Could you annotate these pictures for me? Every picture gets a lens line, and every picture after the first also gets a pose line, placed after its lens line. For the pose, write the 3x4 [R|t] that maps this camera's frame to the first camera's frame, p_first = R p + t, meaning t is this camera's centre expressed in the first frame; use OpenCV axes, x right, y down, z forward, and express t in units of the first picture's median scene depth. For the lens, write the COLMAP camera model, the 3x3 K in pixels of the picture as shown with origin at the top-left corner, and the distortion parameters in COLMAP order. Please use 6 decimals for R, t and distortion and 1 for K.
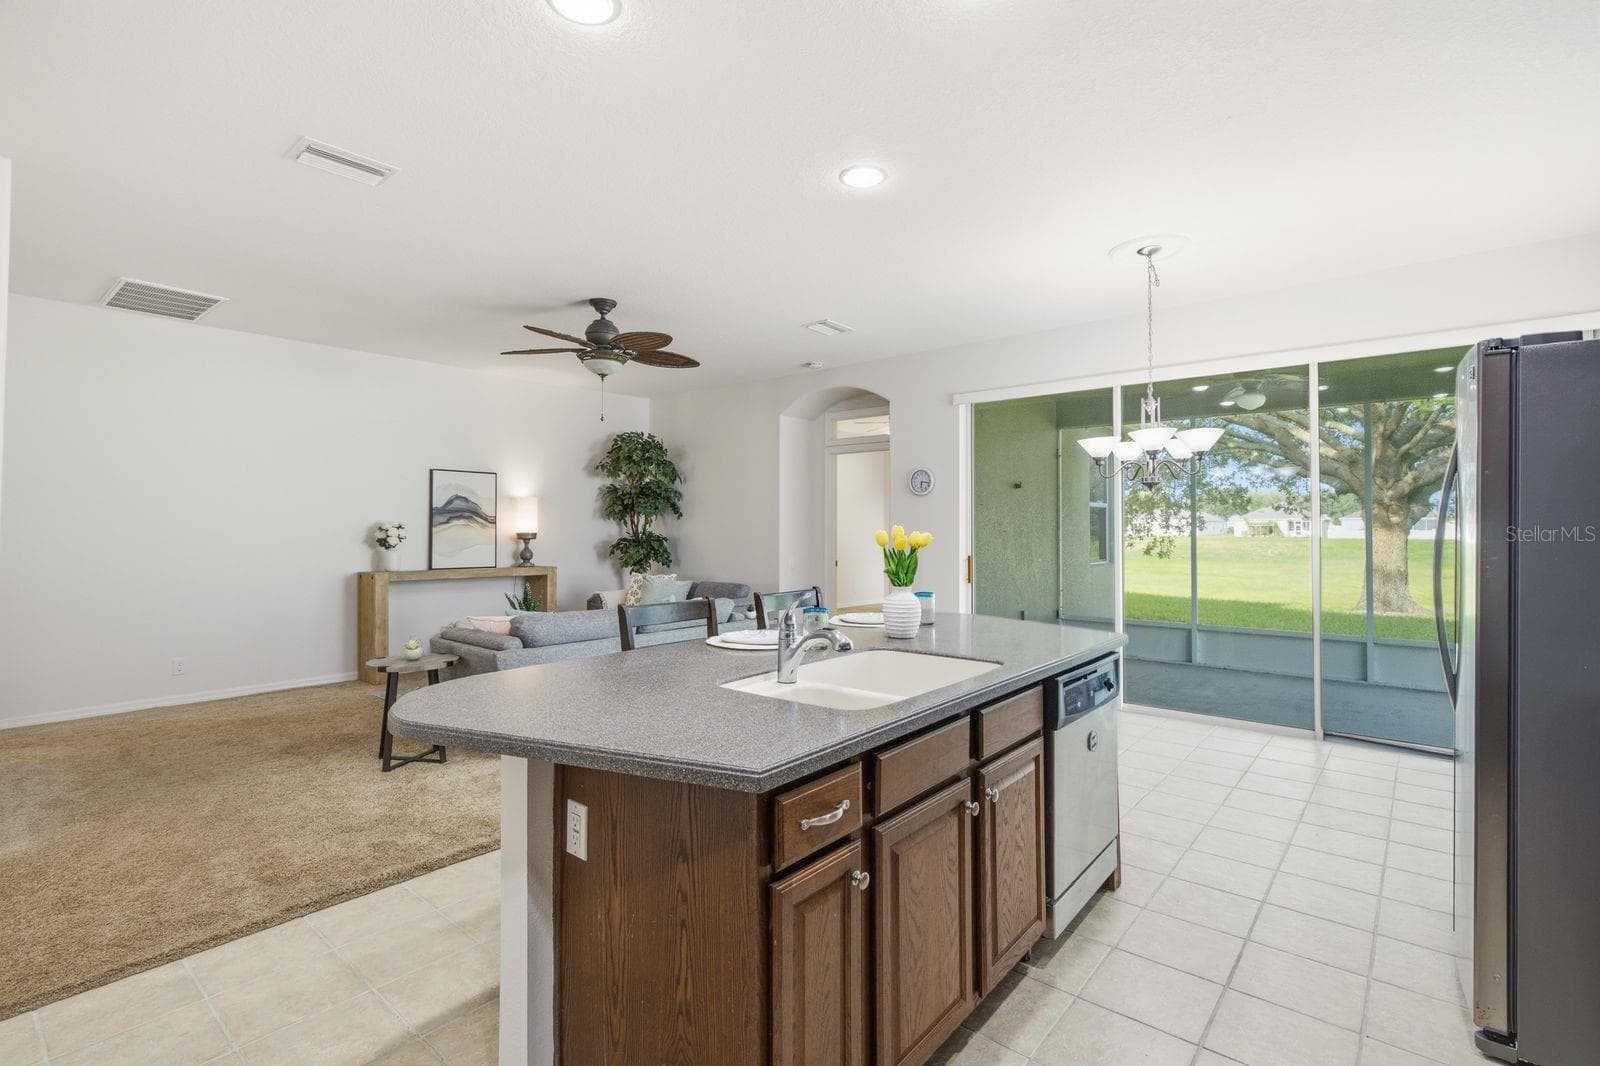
lens RADIAL K [[738.5, 0, 808.1], [0, 738.5, 516.5], [0, 0, 1]] dist [0.002381, 0.000353]
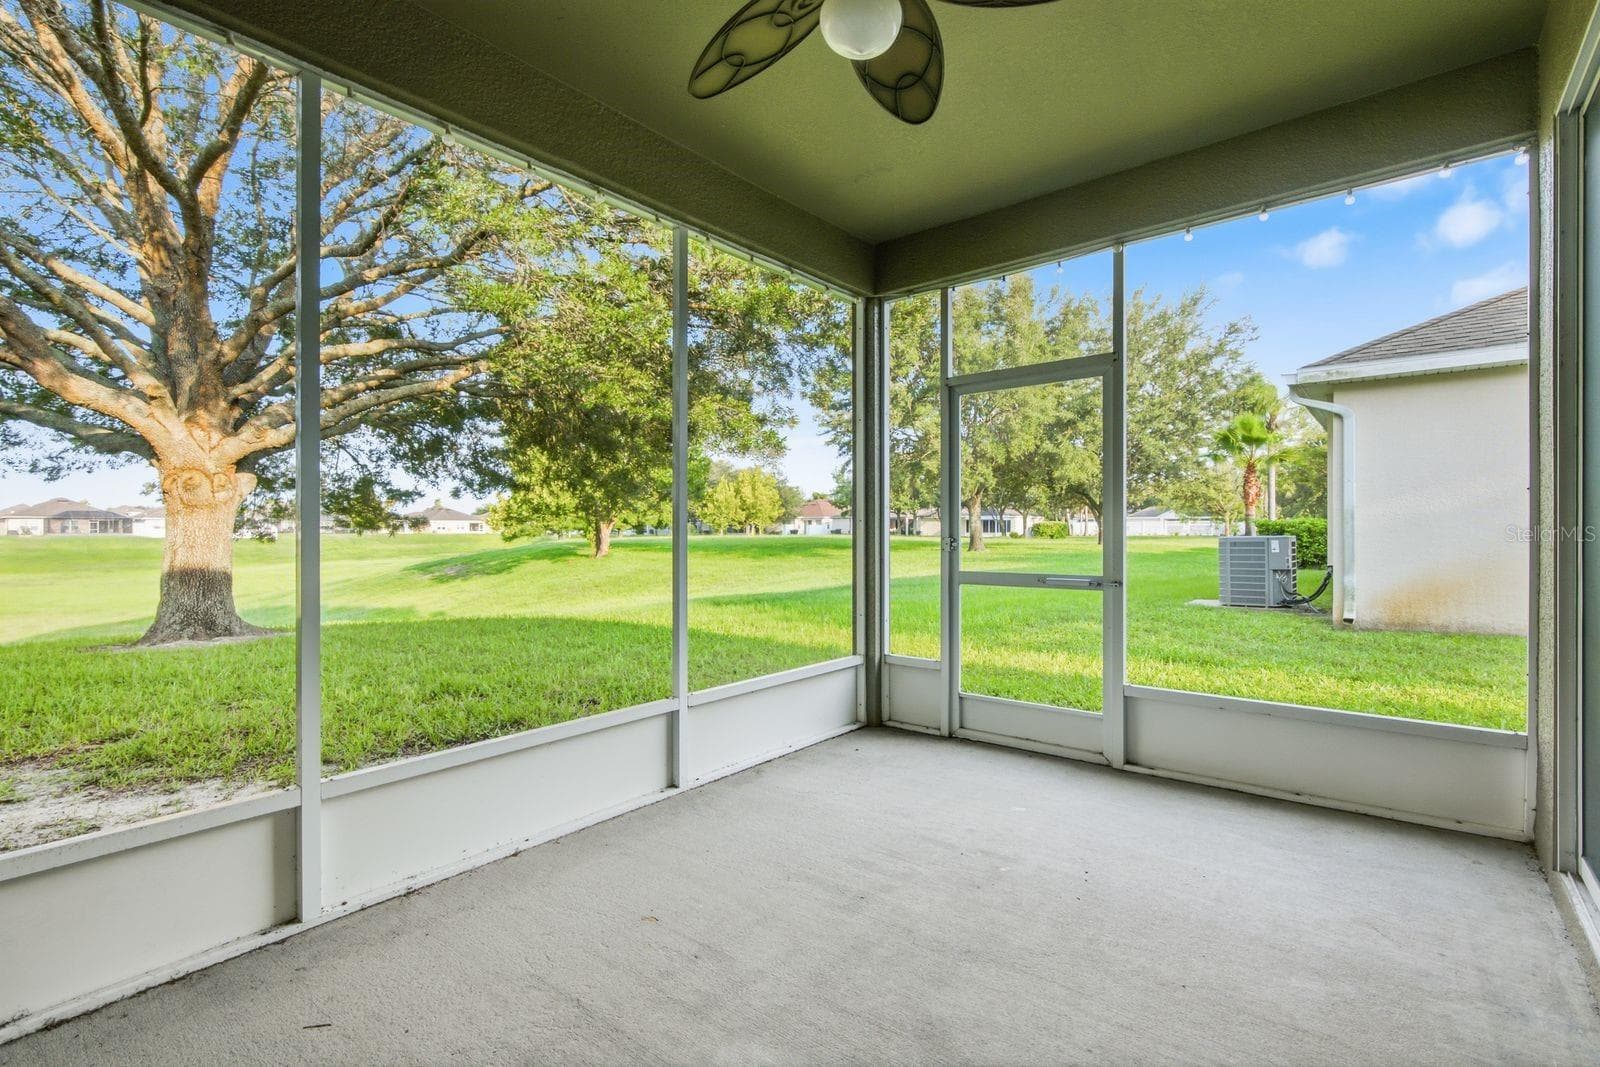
lens RADIAL K [[726.4, 0, 808.4], [0, 726.4, 533.4], [0, 0, 1]] dist [0.000068, 0.000679]
pose [[-0.006897, -0.007325, 0.999949, 0.258982], [-0.014635, 0.999867, 0.007223, 0.045668], [-0.999869, -0.014584, -0.007003, 0.884064]]
